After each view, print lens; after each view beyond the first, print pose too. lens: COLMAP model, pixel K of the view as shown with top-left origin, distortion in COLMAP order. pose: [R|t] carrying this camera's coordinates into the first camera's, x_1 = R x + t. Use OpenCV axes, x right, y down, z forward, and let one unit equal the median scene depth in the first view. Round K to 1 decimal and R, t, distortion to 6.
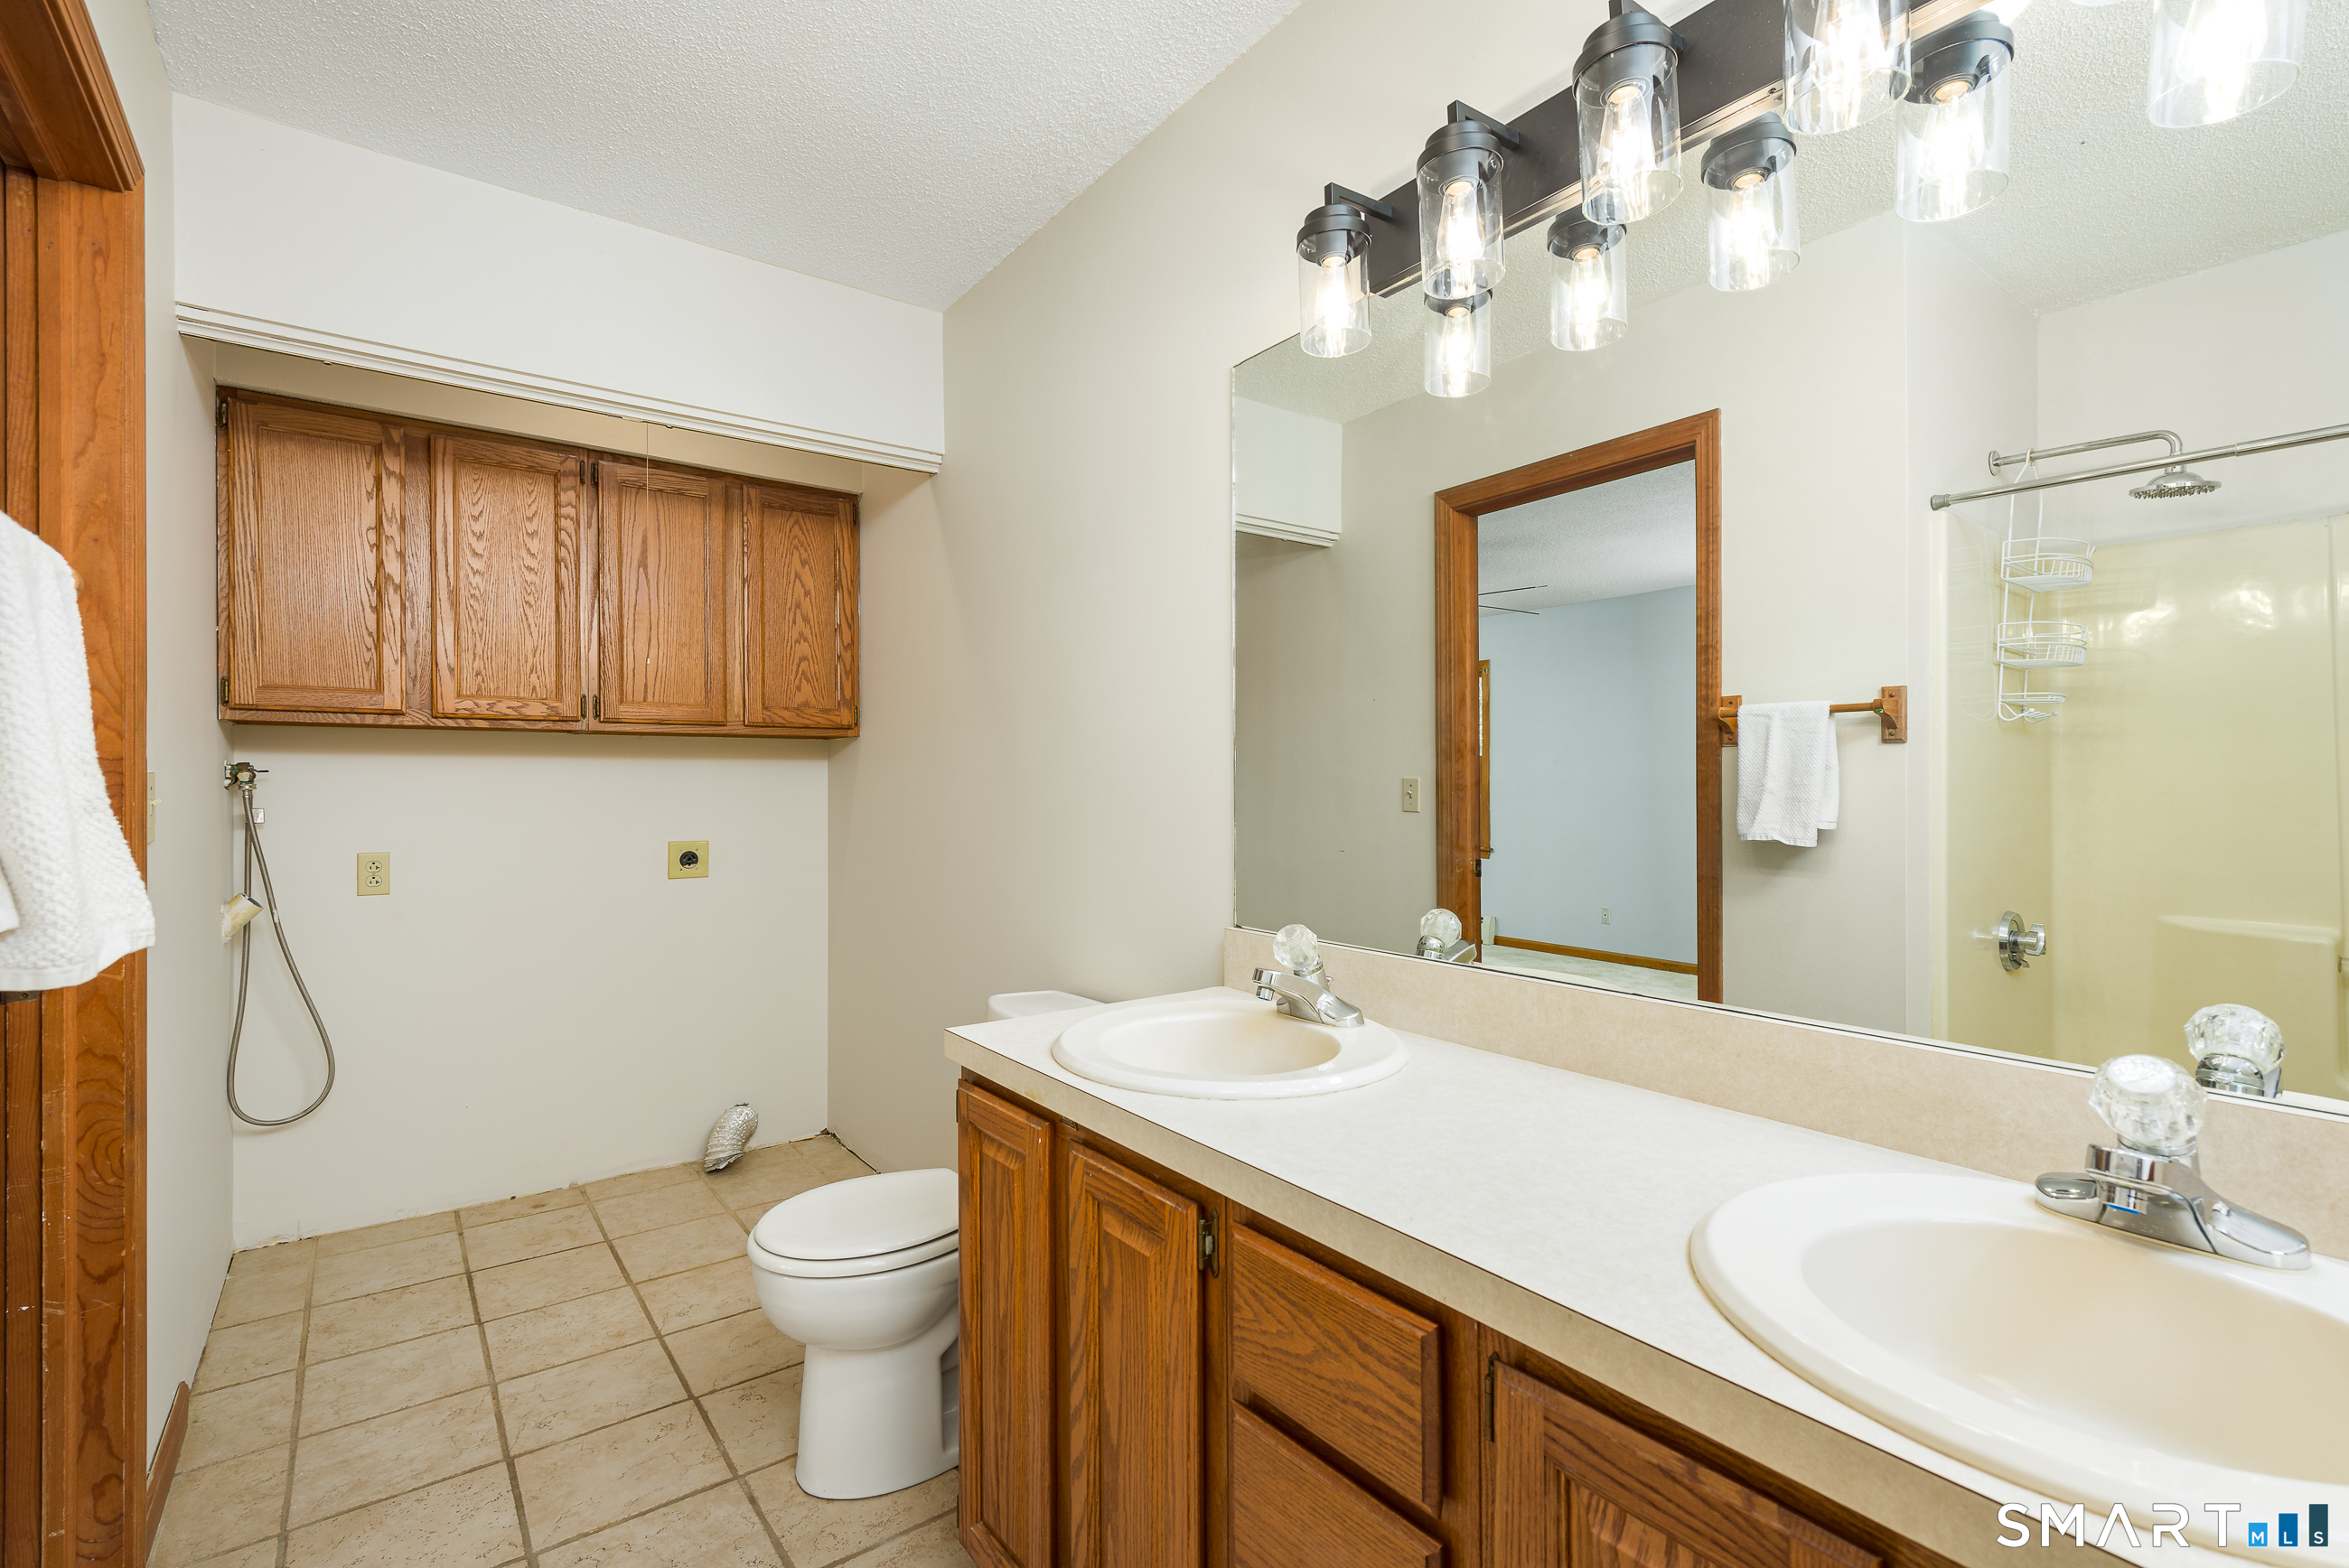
lens RADIAL K [[1080.8, 0, 1174.5], [0, 1080.8, 784.0], [0, 0, 1]] dist [-0.001076, -0.000458]
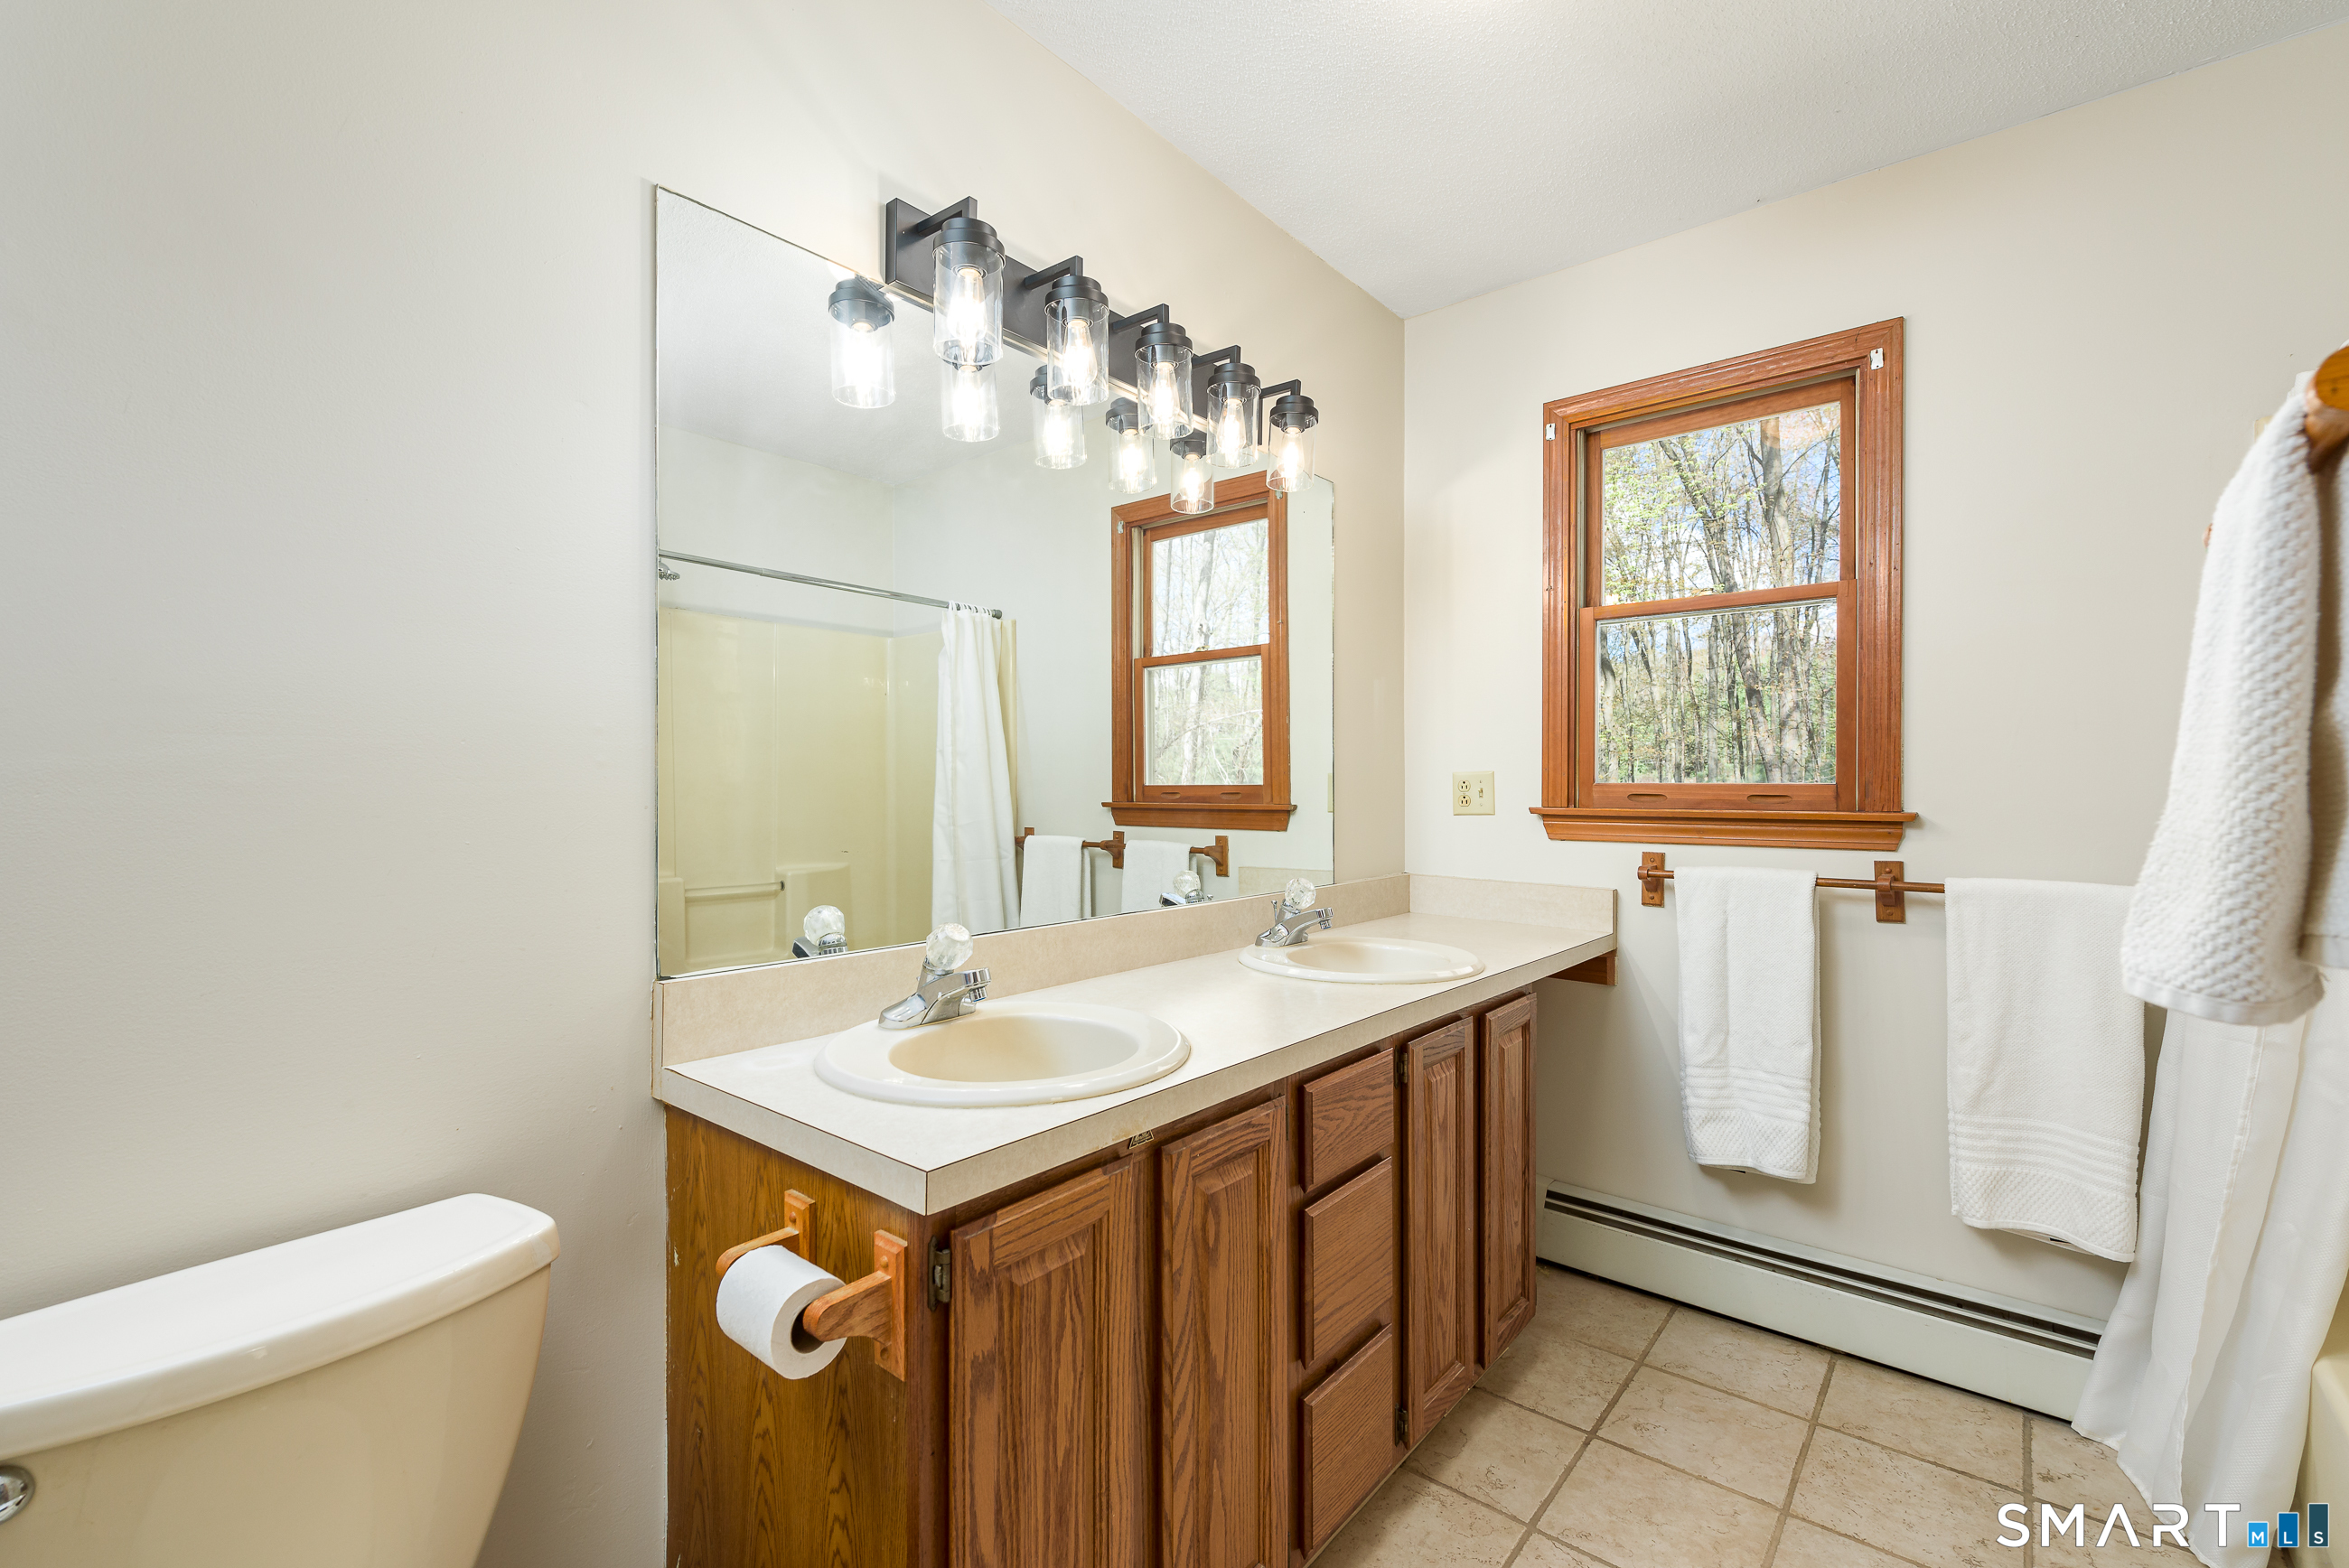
lens RADIAL K [[999.4, 0, 1174.5], [0, 999.4, 784.0], [0, 0, 1]] dist [0.001337, -0.000251]
pose [[-0.233969, -0.003058, 0.972239, -0.996977], [-0.001525, 0.999995, 0.002779, 0.003144], [-0.972243, -0.000833, -0.233973, 1.239341]]
